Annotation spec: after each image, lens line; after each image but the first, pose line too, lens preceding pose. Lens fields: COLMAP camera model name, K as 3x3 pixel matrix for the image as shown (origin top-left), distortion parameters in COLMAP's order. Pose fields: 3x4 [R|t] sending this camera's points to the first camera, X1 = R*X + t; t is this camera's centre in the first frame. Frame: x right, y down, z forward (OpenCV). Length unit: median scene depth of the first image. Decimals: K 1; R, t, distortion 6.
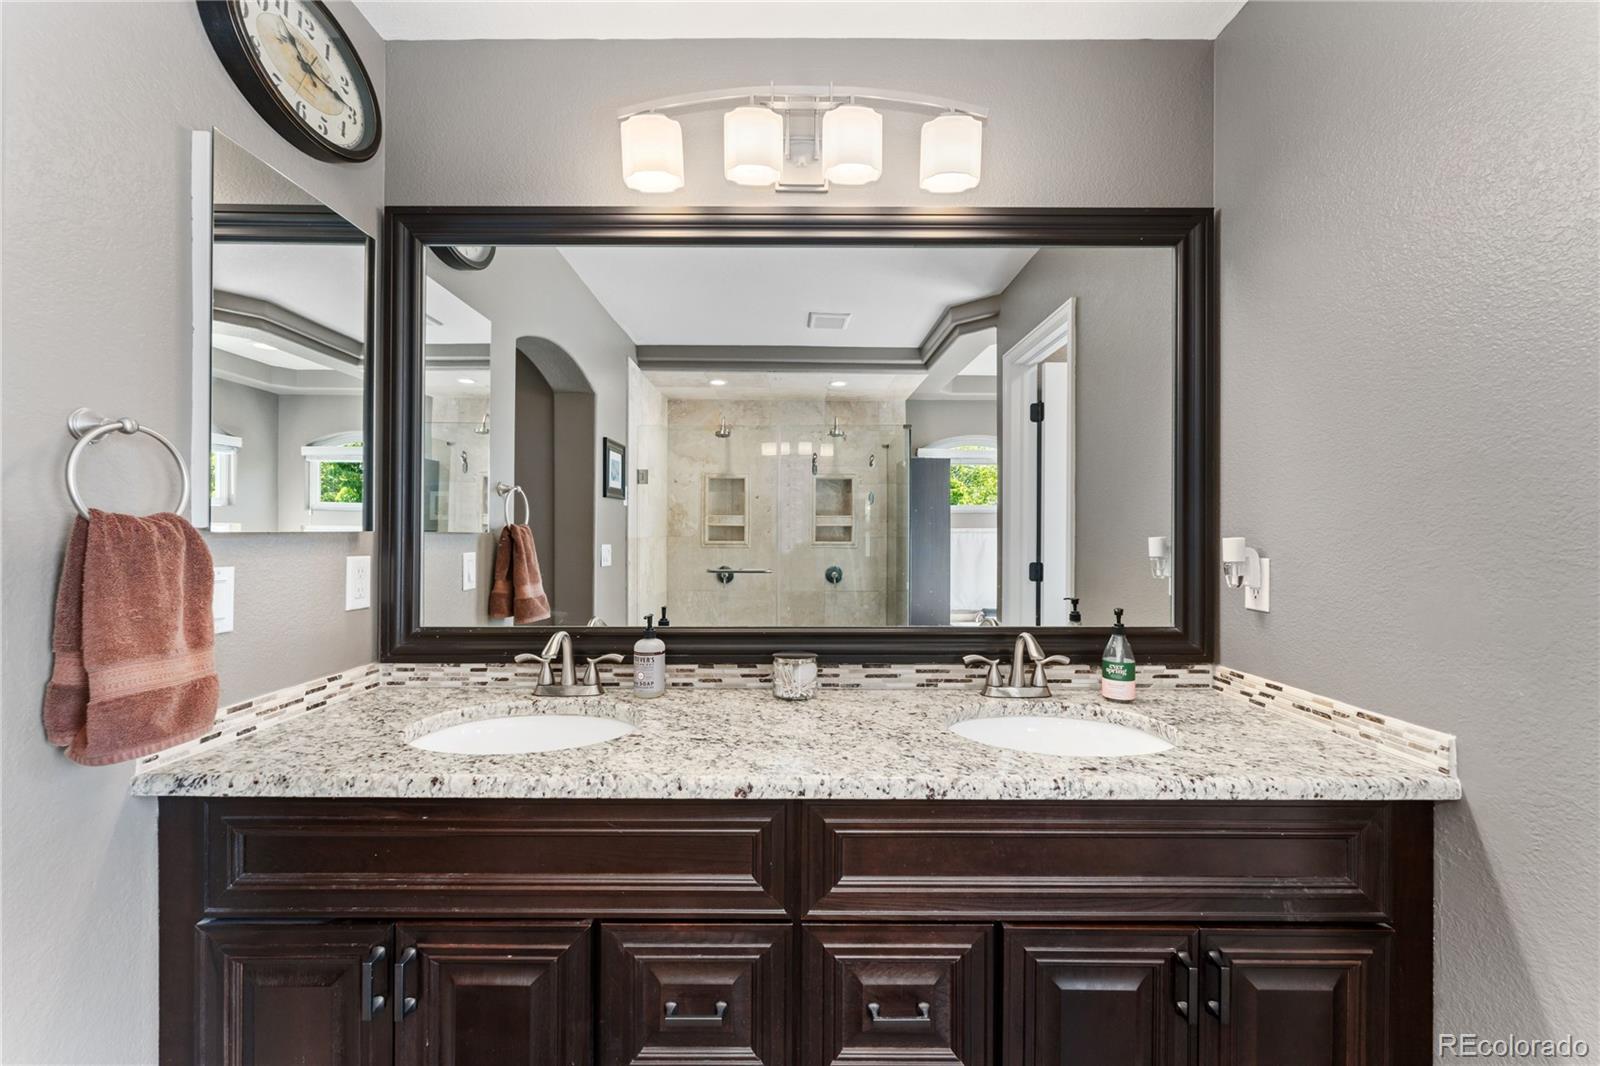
lens RADIAL K [[635.3, 0, 800.4], [0, 635.3, 529.0], [0, 0, 1]] dist [-0.003505, -0.000652]
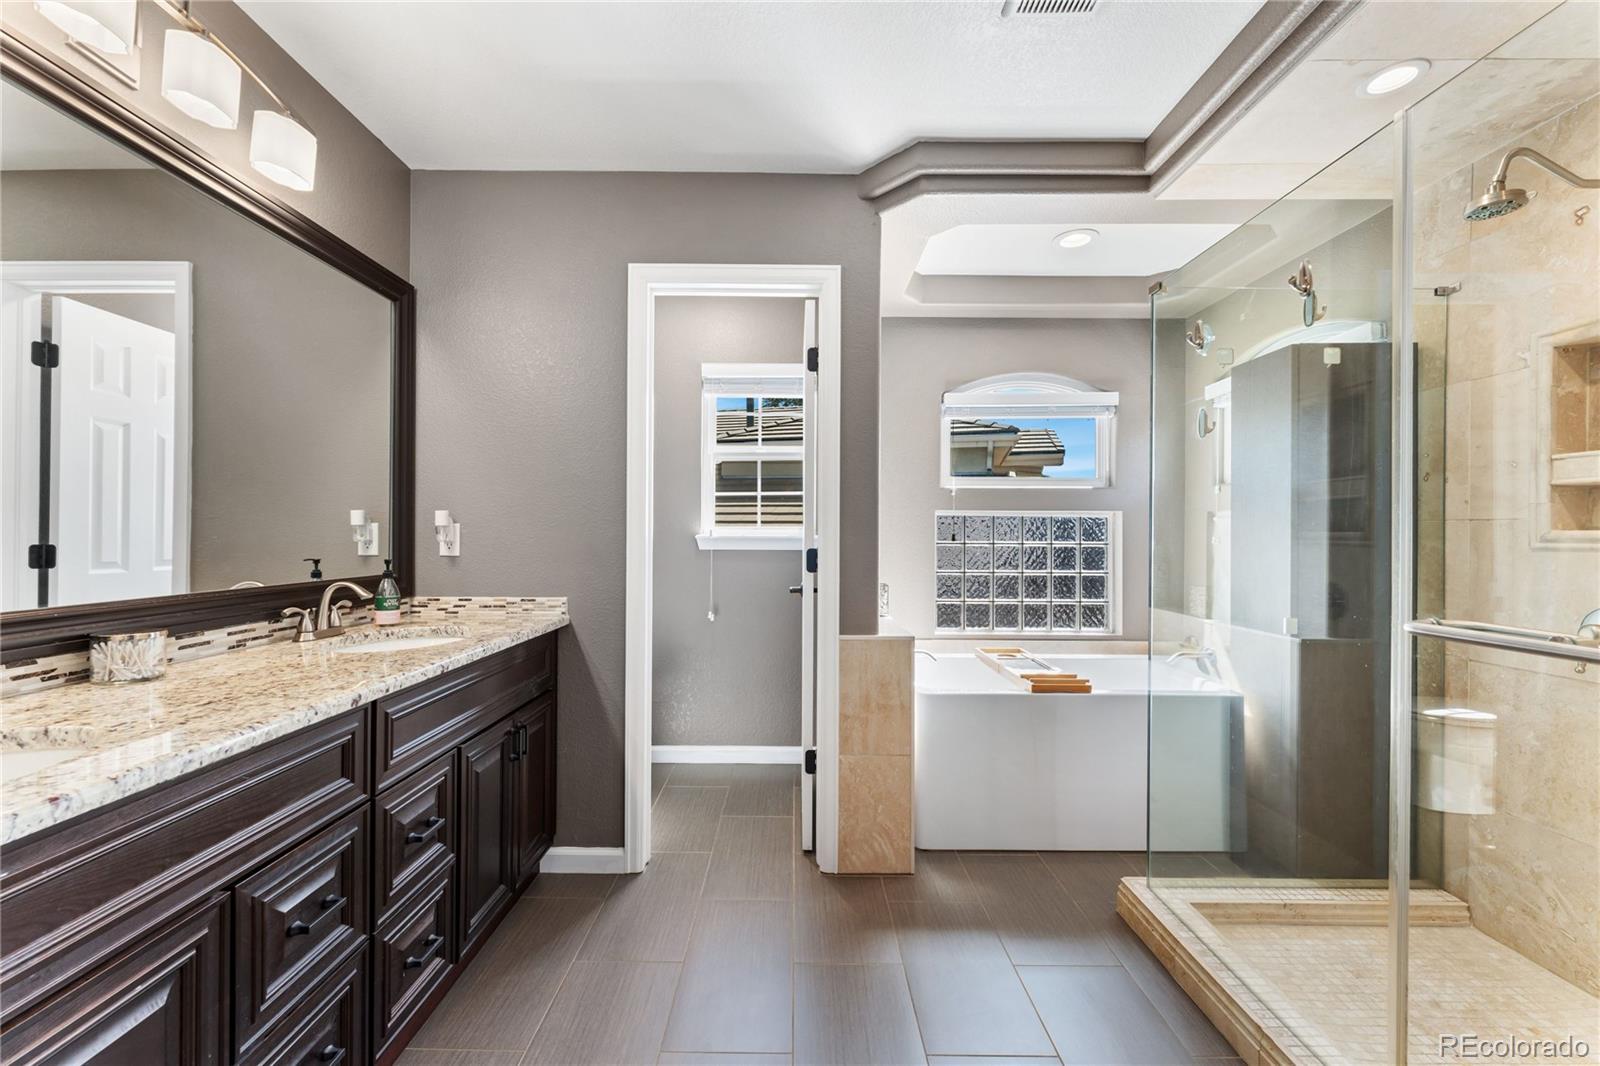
lens RADIAL K [[635.3, 0, 801.7], [0, 635.3, 534.4], [0, 0, 1]] dist [-0.003505, -0.000652]
pose [[-0.008851, -0.001492, 0.999960, -0.916983], [-0.011452, 0.999933, 0.001391, 0.061889], [-0.999895, -0.011440, -0.008867, 0.122045]]
